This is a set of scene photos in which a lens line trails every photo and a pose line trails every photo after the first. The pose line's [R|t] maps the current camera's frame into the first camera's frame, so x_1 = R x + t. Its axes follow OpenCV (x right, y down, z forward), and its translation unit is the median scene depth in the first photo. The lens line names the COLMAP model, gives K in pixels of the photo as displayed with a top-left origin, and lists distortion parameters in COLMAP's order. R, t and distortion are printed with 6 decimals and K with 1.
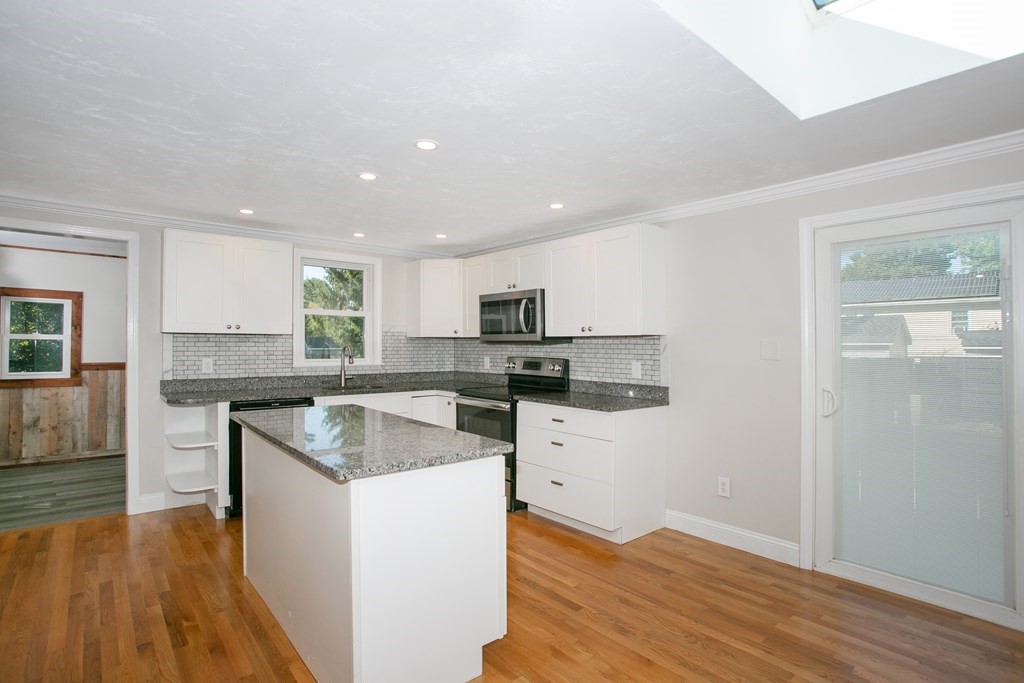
lens RADIAL K [[500.2, 0, 512.0], [0, 500.2, 341.5], [0, 0, 1]] dist [-0.048176, 0.000414]
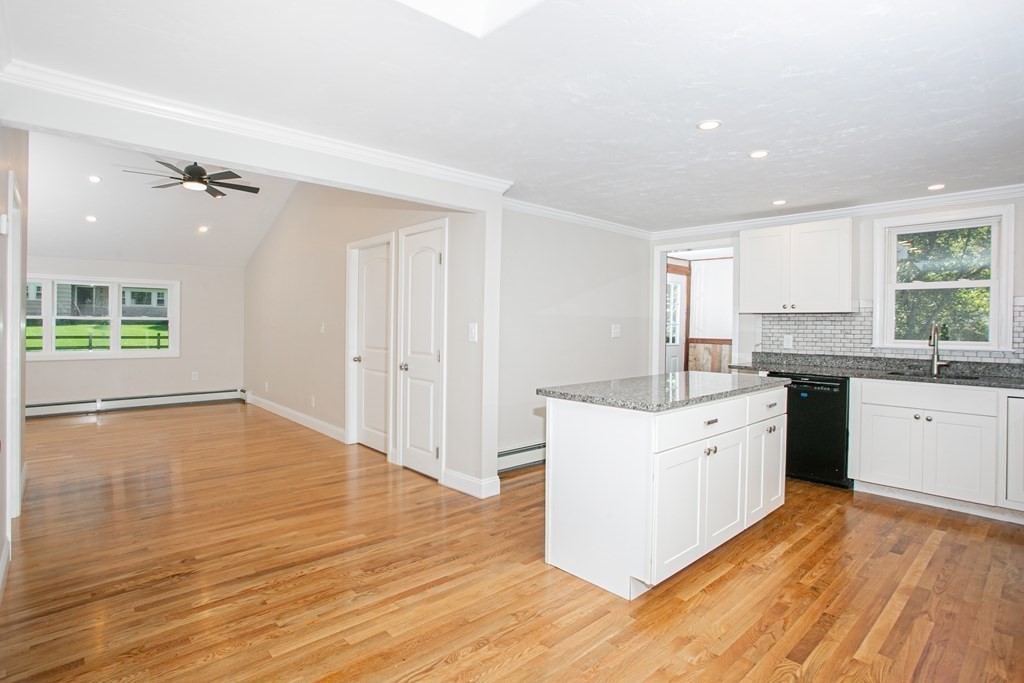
lens RADIAL K [[500.2, 0, 512.0], [0, 500.2, 341.5], [0, 0, 1]] dist [-0.048176, 0.000414]
pose [[0.024714, 0.025581, -0.999367, 0.485529], [-0.004063, 0.999667, 0.025488, 0.020906], [0.999686, 0.003430, 0.024809, 0.312143]]
